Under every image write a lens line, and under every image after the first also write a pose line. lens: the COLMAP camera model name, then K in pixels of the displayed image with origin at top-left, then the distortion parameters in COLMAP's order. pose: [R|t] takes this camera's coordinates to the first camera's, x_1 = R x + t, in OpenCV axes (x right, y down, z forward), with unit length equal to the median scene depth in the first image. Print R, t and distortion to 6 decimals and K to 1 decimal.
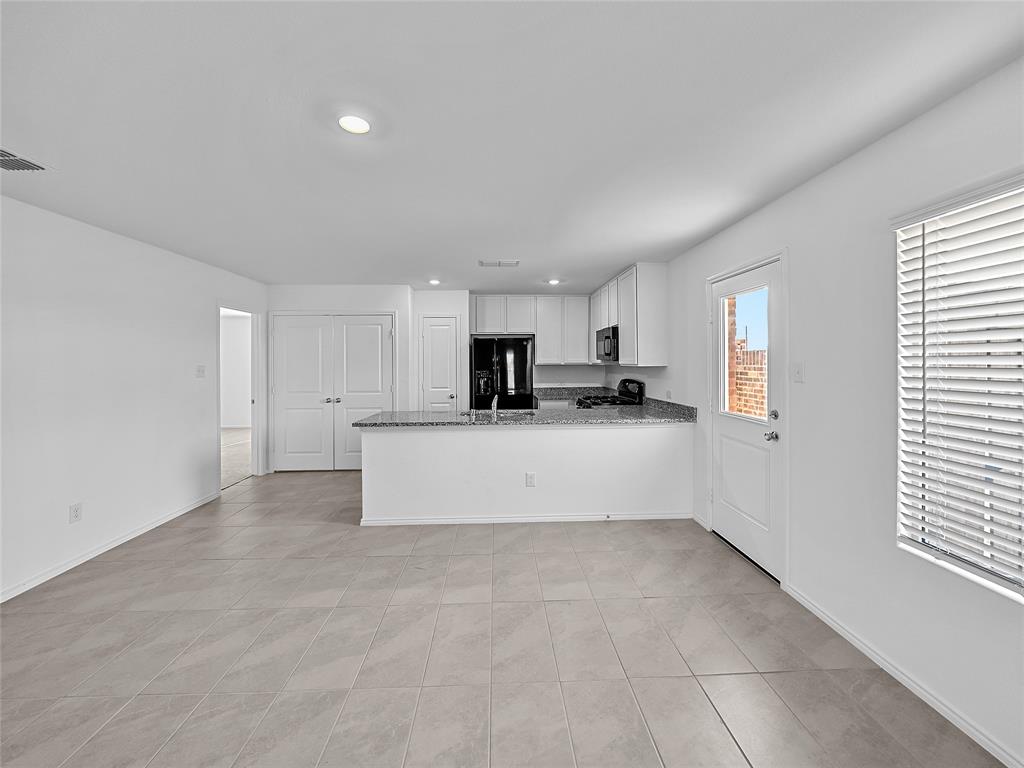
lens RADIAL K [[399.1, 0, 519.3], [0, 399.1, 364.4], [0, 0, 1]] dist [-0.008152, 0.000220]
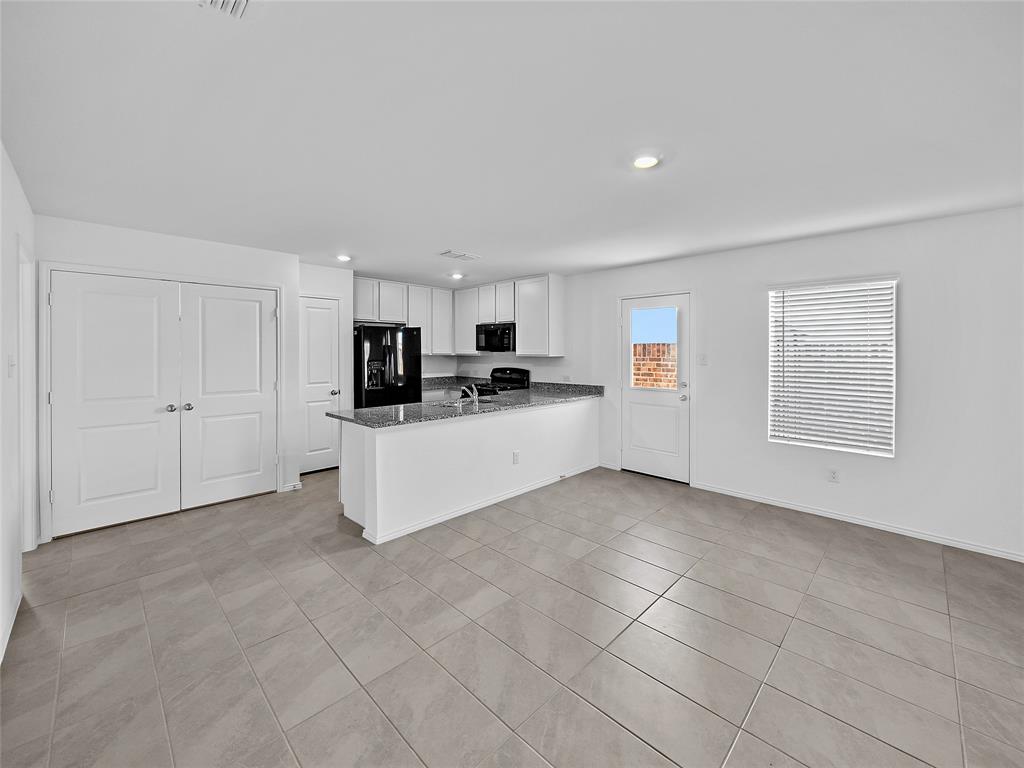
lens RADIAL K [[399.1, 0, 512.7], [0, 399.1, 358.5], [0, 0, 1]] dist [-0.008152, 0.000220]
pose [[0.737594, -0.003934, 0.675233, -0.532407], [-0.000294, 0.999981, 0.006146, 0.003060], [-0.675245, -0.004732, 0.737579, 0.129779]]
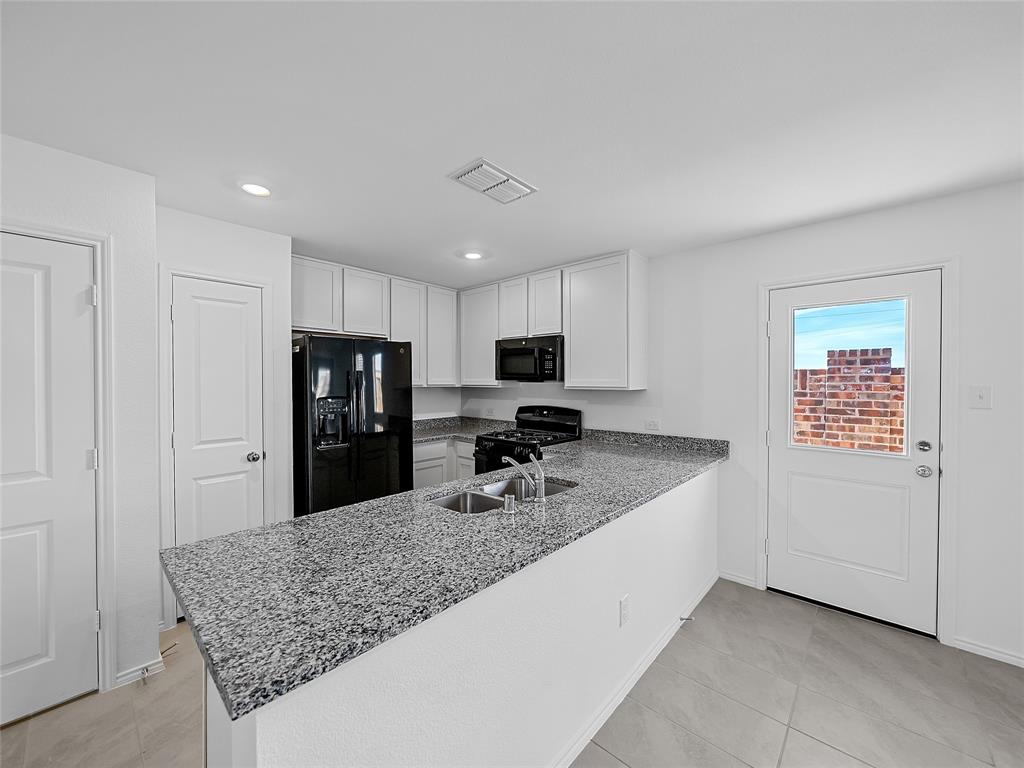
lens RADIAL K [[399.1, 0, 508.8], [0, 399.1, 380.9], [0, 0, 1]] dist [-0.008152, 0.000220]
pose [[0.715692, 0.005919, 0.698391, -0.320910], [0.000938, 0.999955, -0.009437, -0.004086], [-0.698416, 0.007409, 0.715654, 0.528883]]
